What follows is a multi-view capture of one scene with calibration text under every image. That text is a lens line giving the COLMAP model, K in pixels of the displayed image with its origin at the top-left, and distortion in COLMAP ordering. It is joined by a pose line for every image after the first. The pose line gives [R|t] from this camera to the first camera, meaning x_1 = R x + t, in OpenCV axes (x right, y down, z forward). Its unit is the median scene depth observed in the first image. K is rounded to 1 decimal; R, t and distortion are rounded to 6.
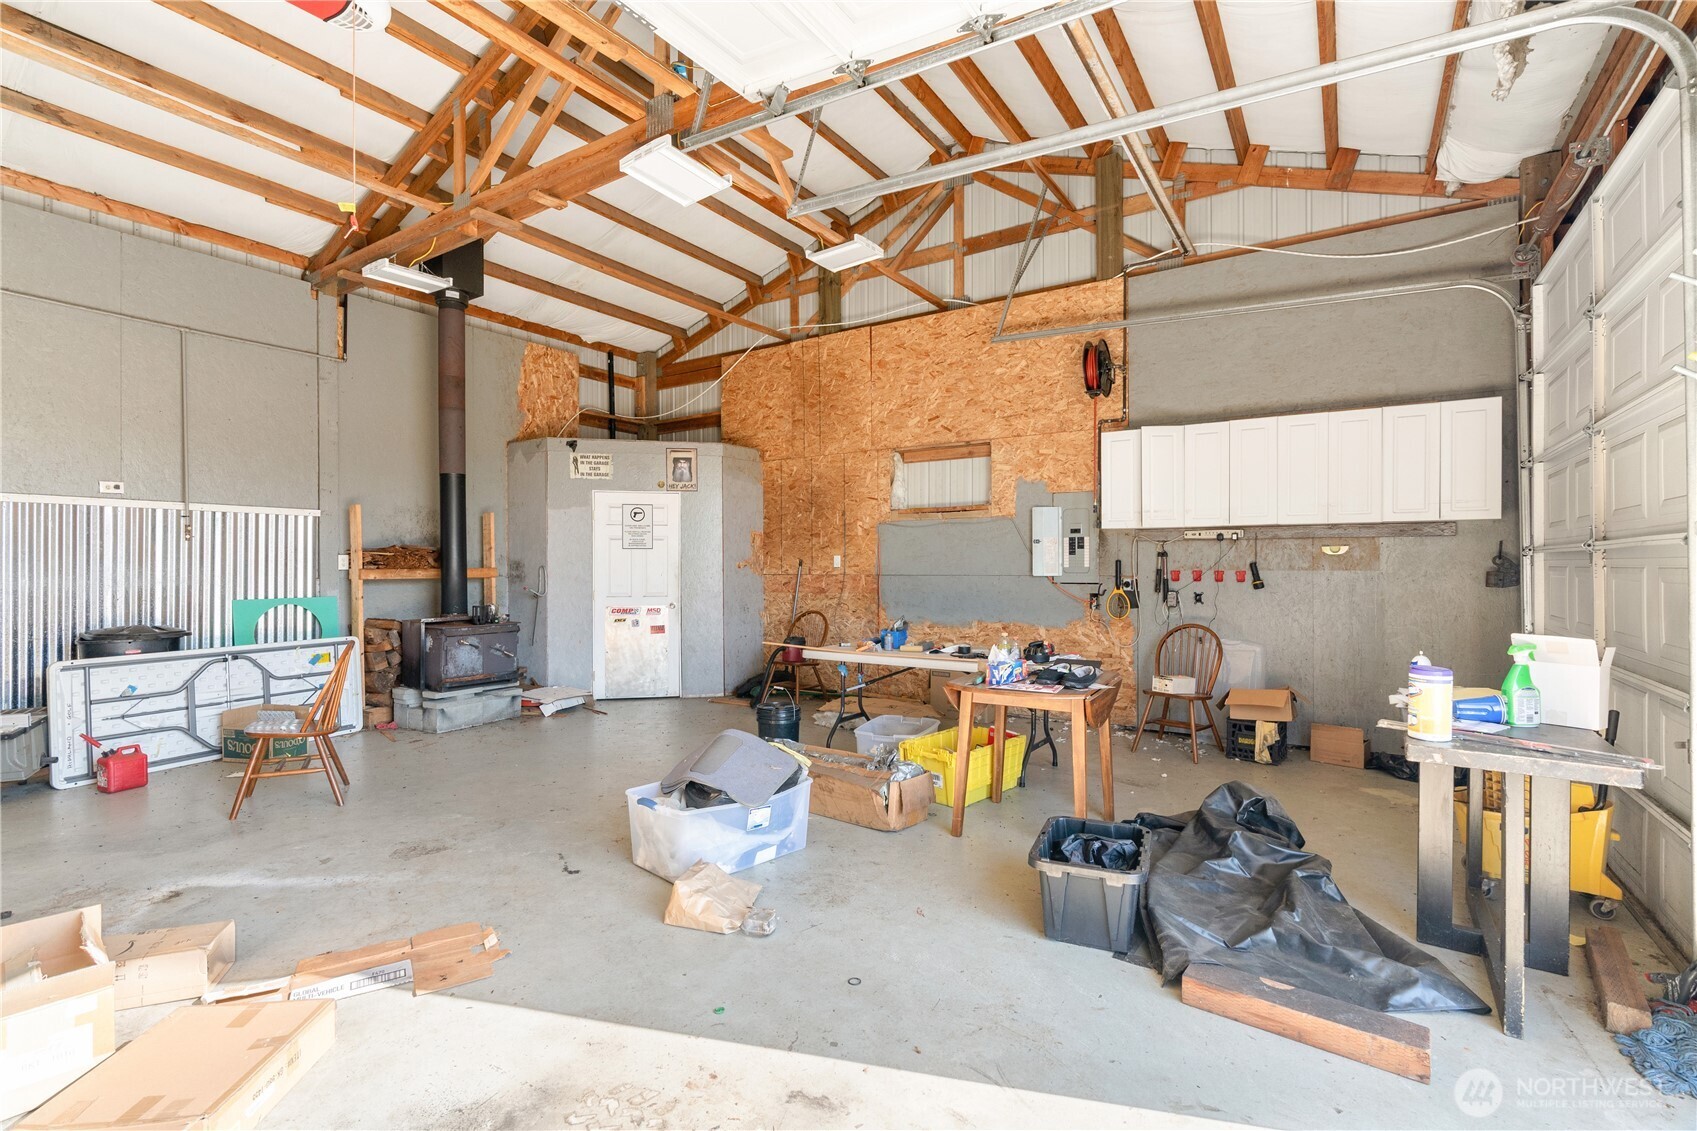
lens RADIAL K [[782.8, 0, 844.1], [0, 782.8, 575.9], [0, 0, 1]] dist [-0.000696, 0.000749]
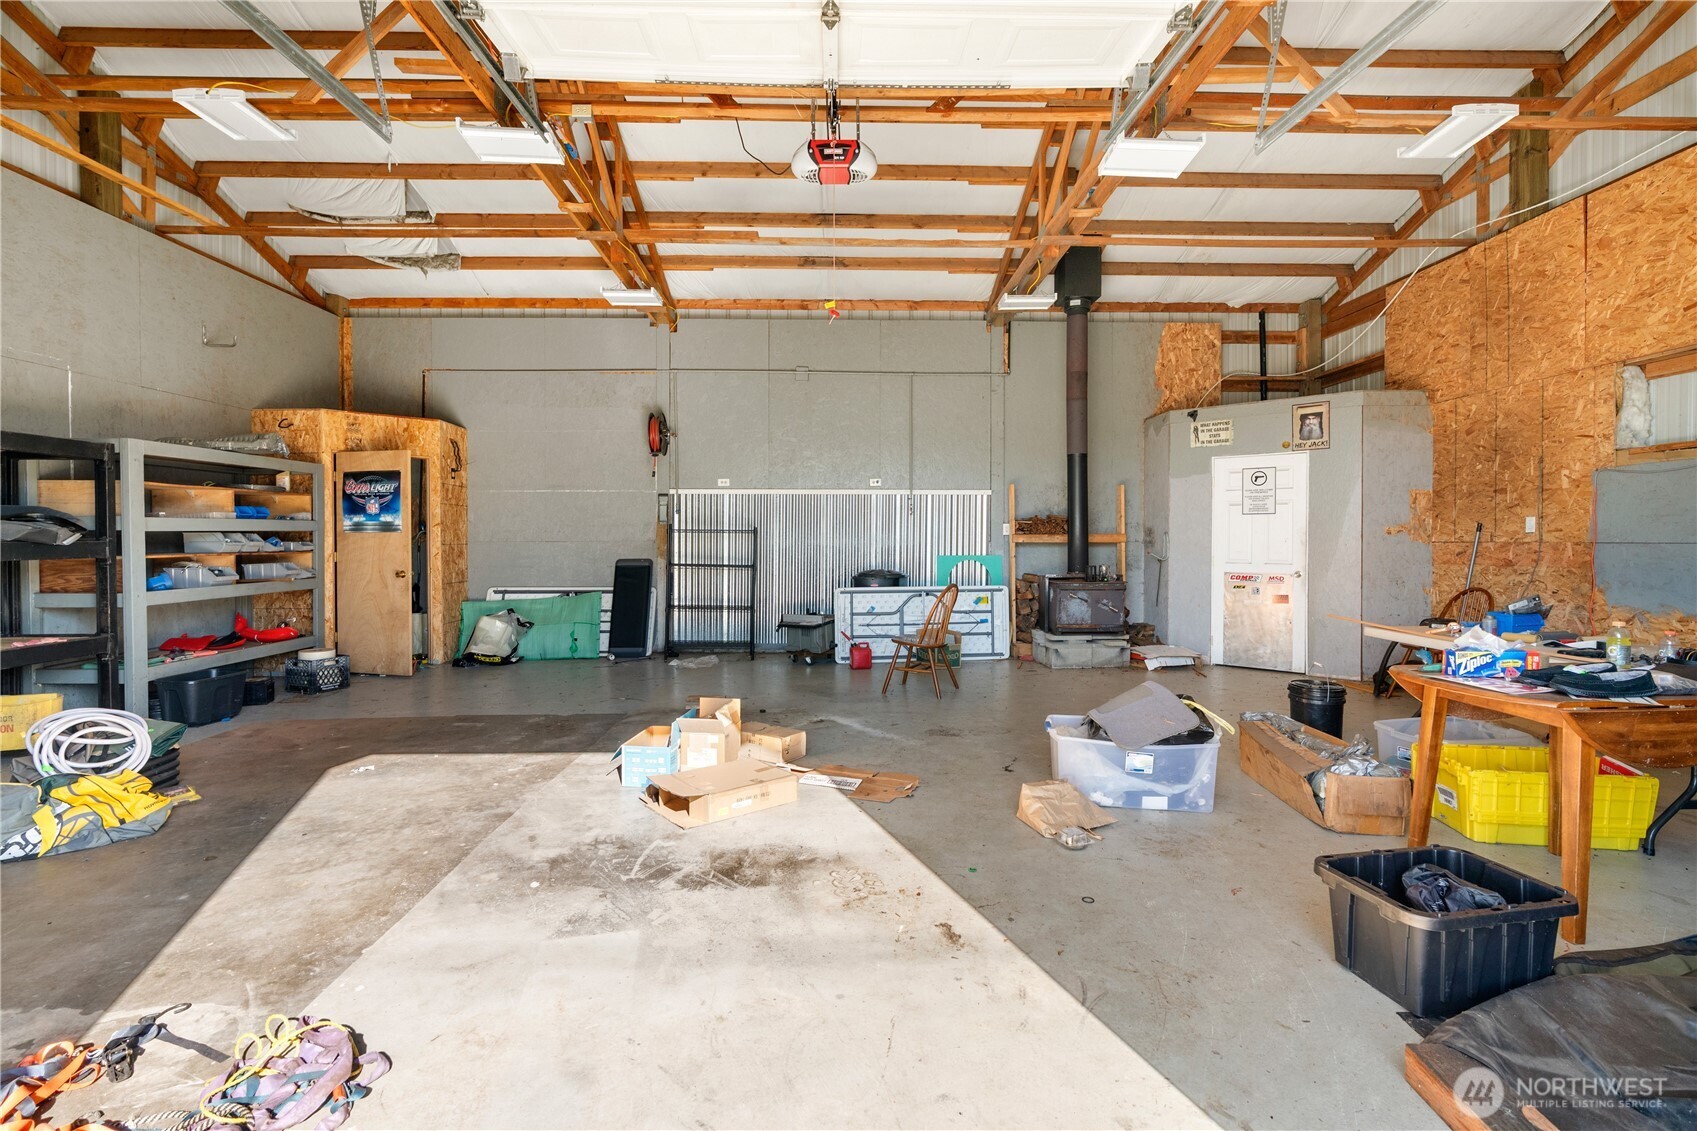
lens RADIAL K [[779.4, 0, 848.5], [0, 779.4, 565.5], [0, 0, 1]] dist [-0.001955, 0.001861]
pose [[0.568746, 0.030700, -0.821940, 0.244091], [-0.013127, 0.999515, 0.028249, 0.008408], [0.822408, -0.005277, 0.568873, 0.037192]]
